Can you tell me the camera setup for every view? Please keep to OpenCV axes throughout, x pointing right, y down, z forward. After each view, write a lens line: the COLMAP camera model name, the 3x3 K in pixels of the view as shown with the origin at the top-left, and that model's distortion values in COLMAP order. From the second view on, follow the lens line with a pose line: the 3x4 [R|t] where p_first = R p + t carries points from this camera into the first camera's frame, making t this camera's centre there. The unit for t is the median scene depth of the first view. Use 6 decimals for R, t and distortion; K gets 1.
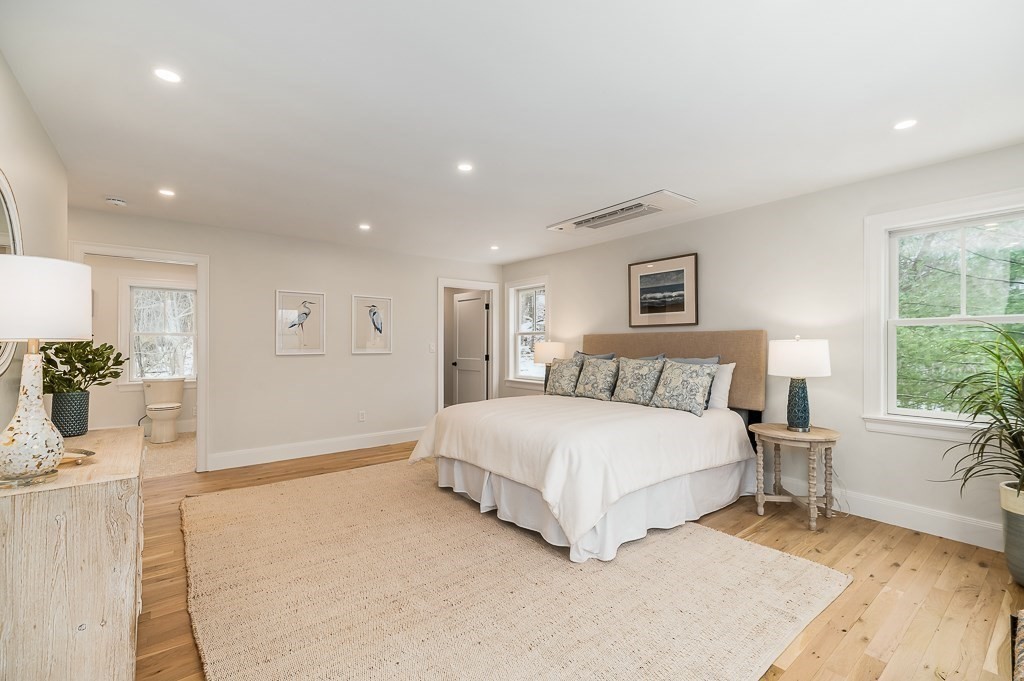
lens RADIAL K [[448.9, 0, 514.5], [0, 448.9, 337.4], [0, 0, 1]] dist [0.010275, -0.000544]
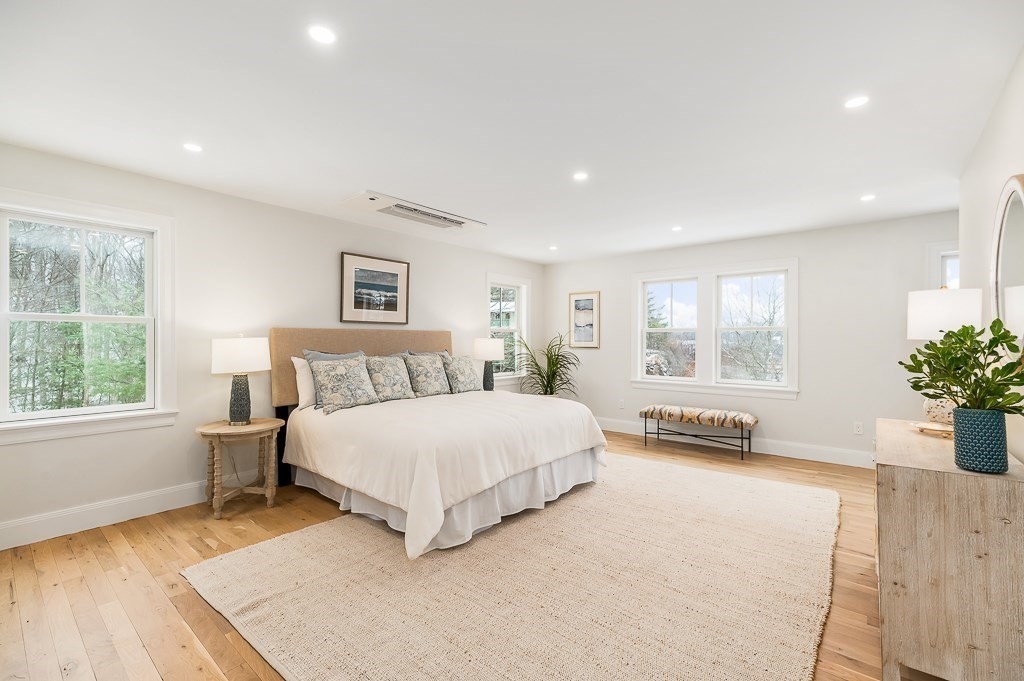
lens RADIAL K [[448.9, 0, 512.0], [0, 448.9, 342.9], [0, 0, 1]] dist [0.010275, -0.000544]
pose [[-0.216982, -0.008103, 0.976142, -0.770463], [-0.016495, 0.999853, 0.004633, 0.010355], [-0.976036, -0.015096, -0.217084, 0.956776]]
